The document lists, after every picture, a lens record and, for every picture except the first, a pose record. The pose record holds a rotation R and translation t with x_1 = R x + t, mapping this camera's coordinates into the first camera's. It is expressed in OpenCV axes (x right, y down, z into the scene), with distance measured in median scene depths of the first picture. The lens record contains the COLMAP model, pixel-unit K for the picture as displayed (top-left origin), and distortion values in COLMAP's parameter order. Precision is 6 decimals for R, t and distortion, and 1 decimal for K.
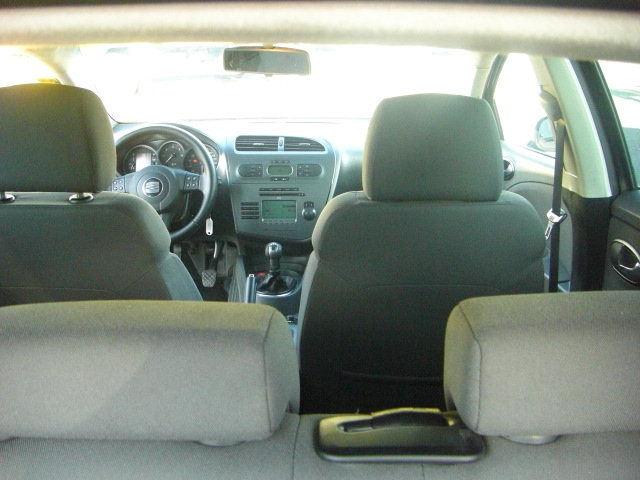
lens RADIAL K [[724.6, 0, 296.9], [0, 724.6, 211.9], [0, 0, 1]] dist [-0.213475, 0.222361]
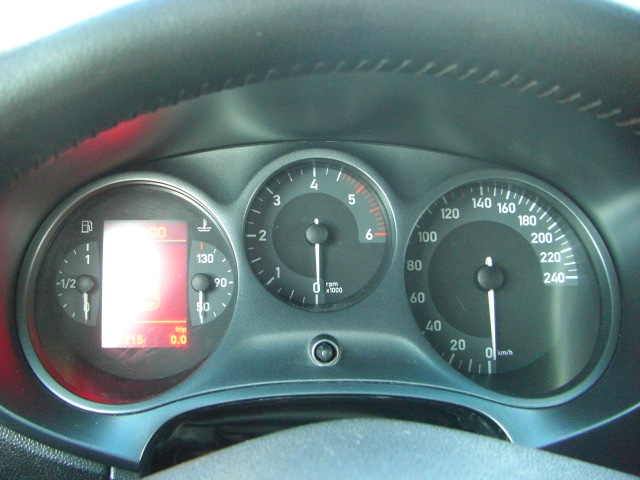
lens RADIAL K [[724.6, 0, 296.9], [0, 724.6, 211.9], [0, 0, 1]] dist [-0.213475, 0.222361]
pose [[0.998273, 0.001304, 0.058737, -0.201051], [-0.000581, 0.999924, -0.012315, -0.087723], [-0.058749, 0.012260, 0.998198, 0.883644]]
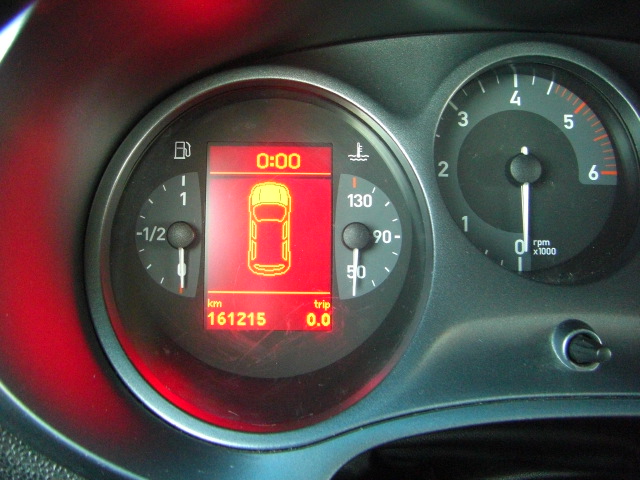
lens RADIAL K [[724.6, 0, 296.9], [0, 724.6, 211.9], [0, 0, 1]] dist [-0.213475, 0.222361]
pose [[0.998867, 0.023257, 0.041516, -0.230154], [-0.025202, 0.998578, 0.046976, -0.081653], [-0.040364, -0.047969, 0.998033, 0.945579]]
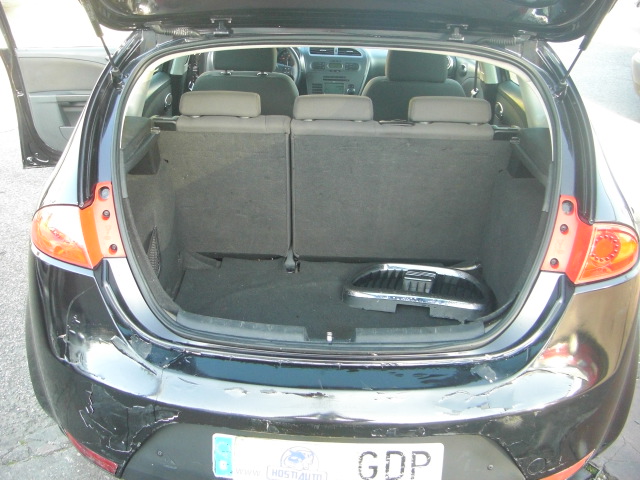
lens RADIAL K [[724.6, 0, 296.9], [0, 724.6, 211.9], [0, 0, 1]] dist [-0.213475, 0.222361]
pose [[0.999453, 0.032779, -0.004445, -0.097276], [-0.031847, 0.989834, 0.138614, 0.054542], [0.008943, -0.138396, 0.990337, -0.774298]]
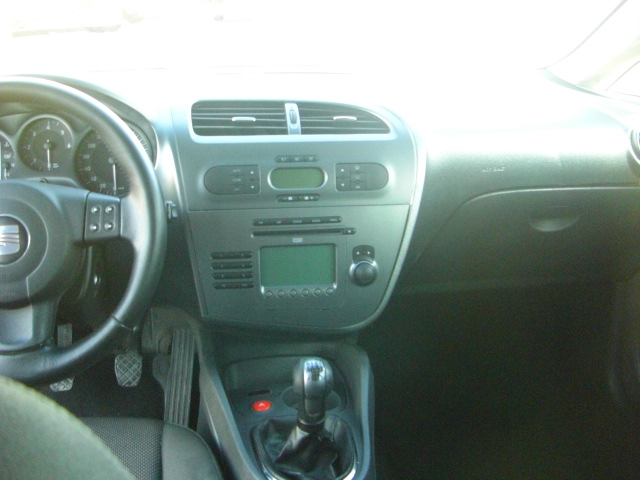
lens RADIAL K [[724.6, 0, 296.9], [0, 724.6, 211.9], [0, 0, 1]] dist [-0.213475, 0.222361]
pose [[0.984553, -0.035354, 0.171479, -0.101393], [0.026056, 0.998081, 0.056171, -0.061673], [-0.173135, -0.050835, 0.983585, 0.558705]]
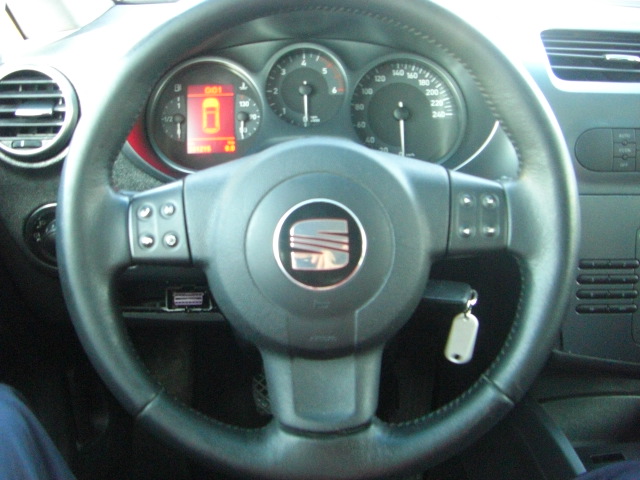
lens RADIAL K [[724.6, 0, 296.9], [0, 724.6, 211.9], [0, 0, 1]] dist [-0.213475, 0.222361]
pose [[0.999092, -0.011975, 0.040890, -0.203406], [0.007456, 0.994020, 0.108943, -0.064052], [-0.041950, -0.108539, 0.993207, 0.727197]]
